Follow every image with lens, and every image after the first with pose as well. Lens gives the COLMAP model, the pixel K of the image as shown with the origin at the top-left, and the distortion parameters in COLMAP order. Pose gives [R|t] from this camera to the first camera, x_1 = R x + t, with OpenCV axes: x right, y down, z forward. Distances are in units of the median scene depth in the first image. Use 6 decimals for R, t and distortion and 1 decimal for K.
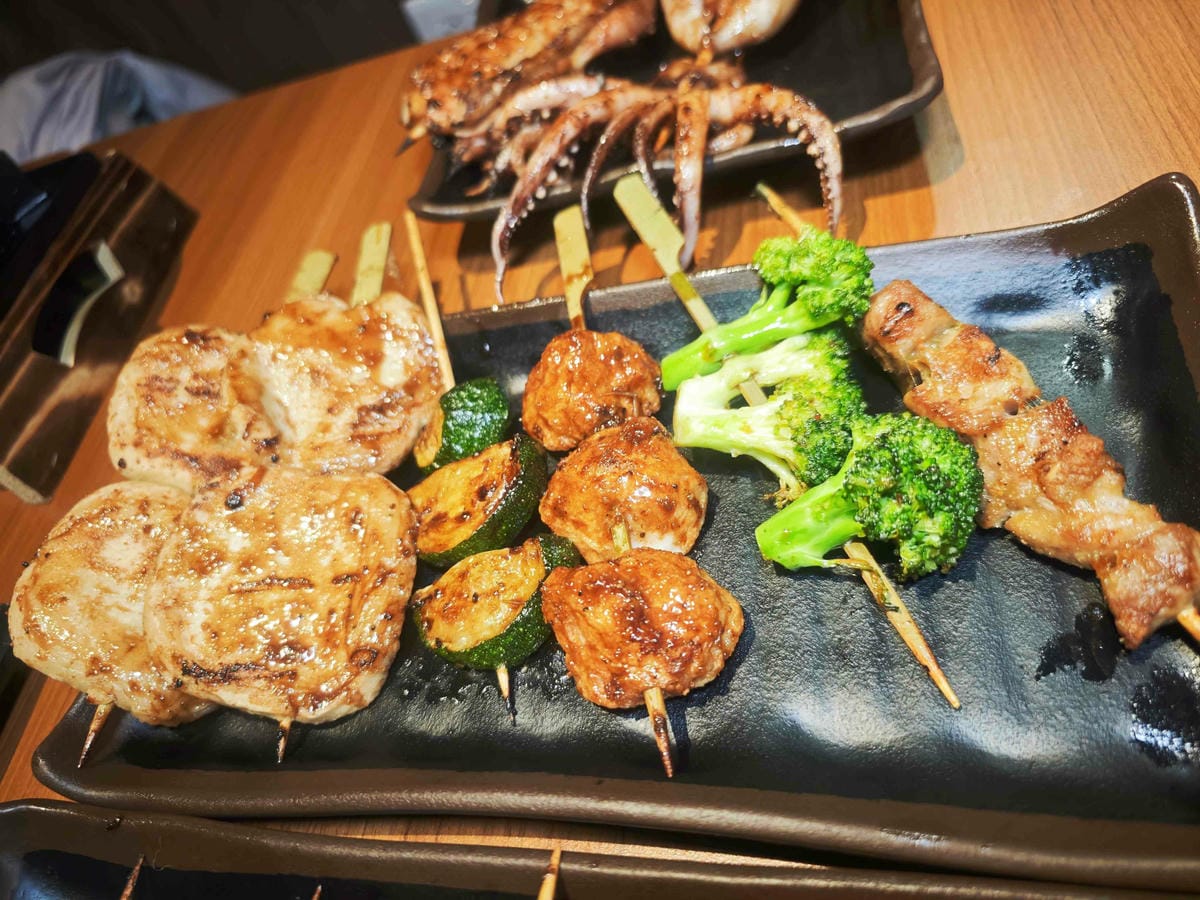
lens RADIAL K [[880.8, 0, 586.4], [0, 880.8, 448.0], [0, 0, 1]] dist [-0.033037, 0.001066]
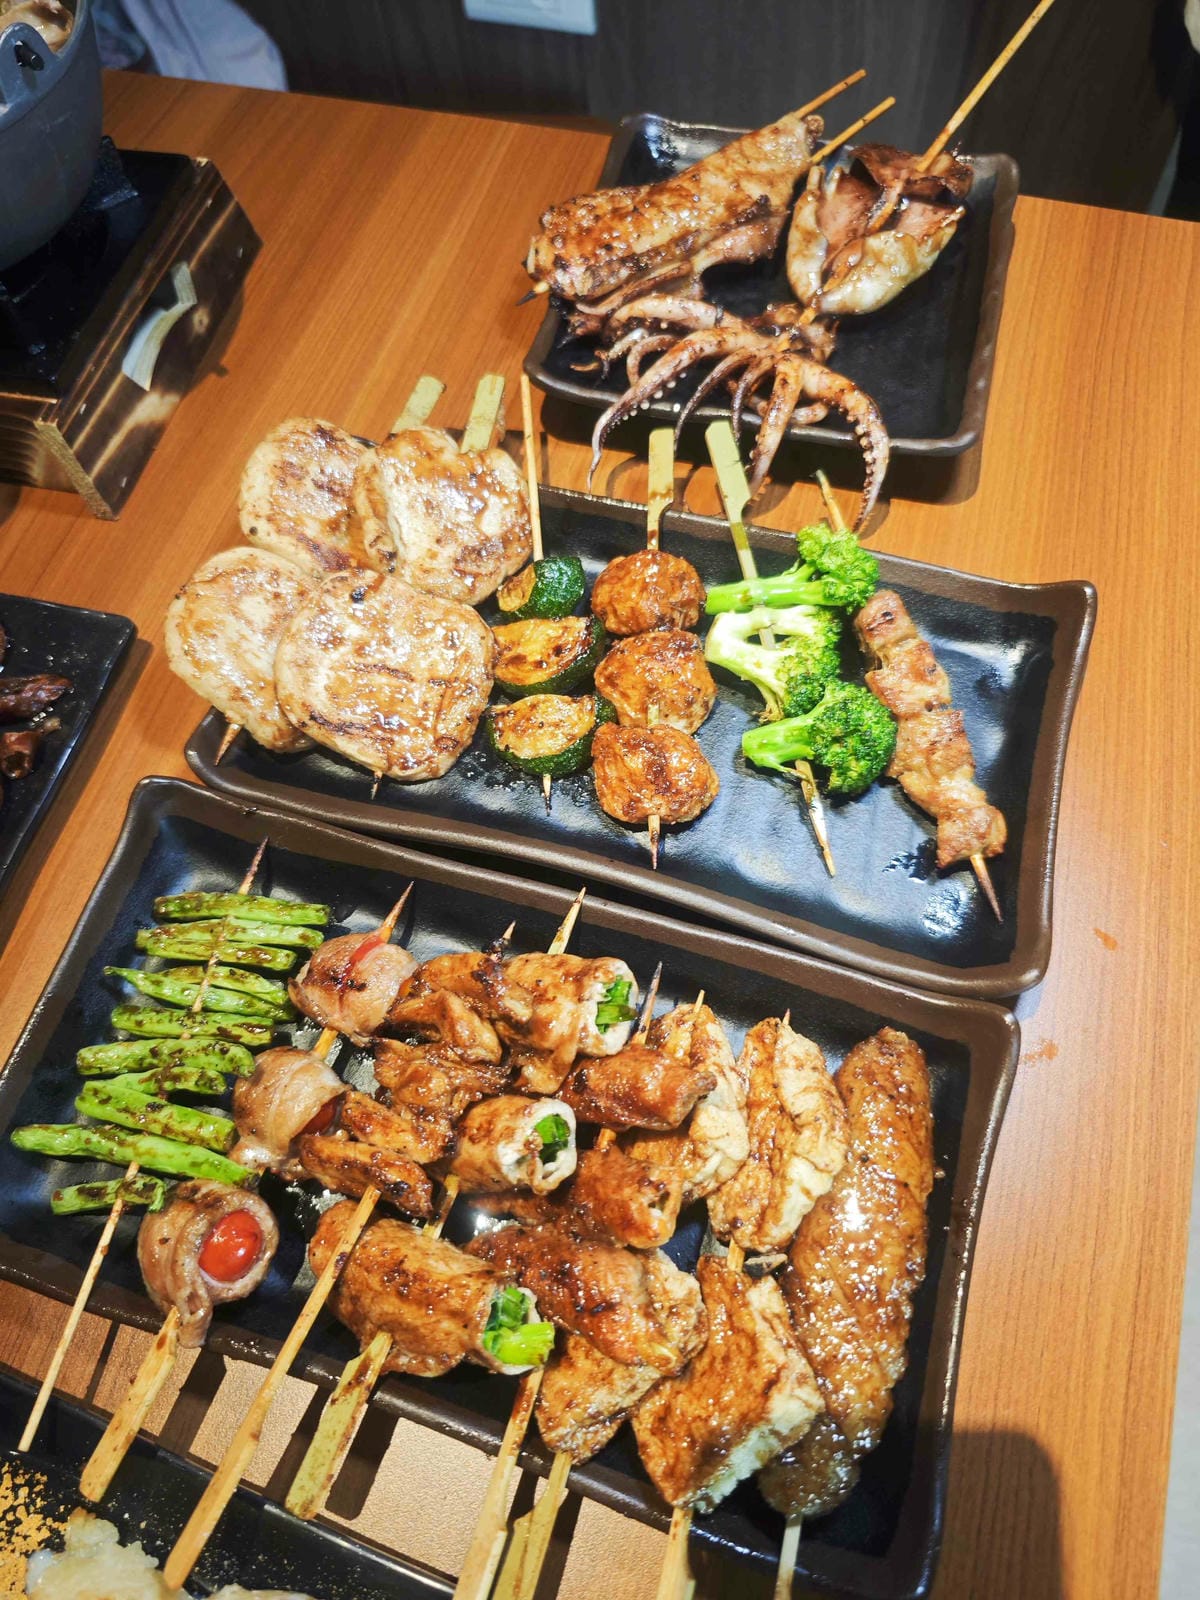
lens RADIAL K [[1072.0, 0, 568.1], [0, 1072.0, 798.7], [0, 0, 1]] dist [0.000945, -0.000726]
pose [[0.952543, 0.257909, 0.161692, -0.309392], [-0.289229, 0.932438, 0.216577, -0.097751], [-0.094911, -0.253065, 0.962782, -0.646625]]
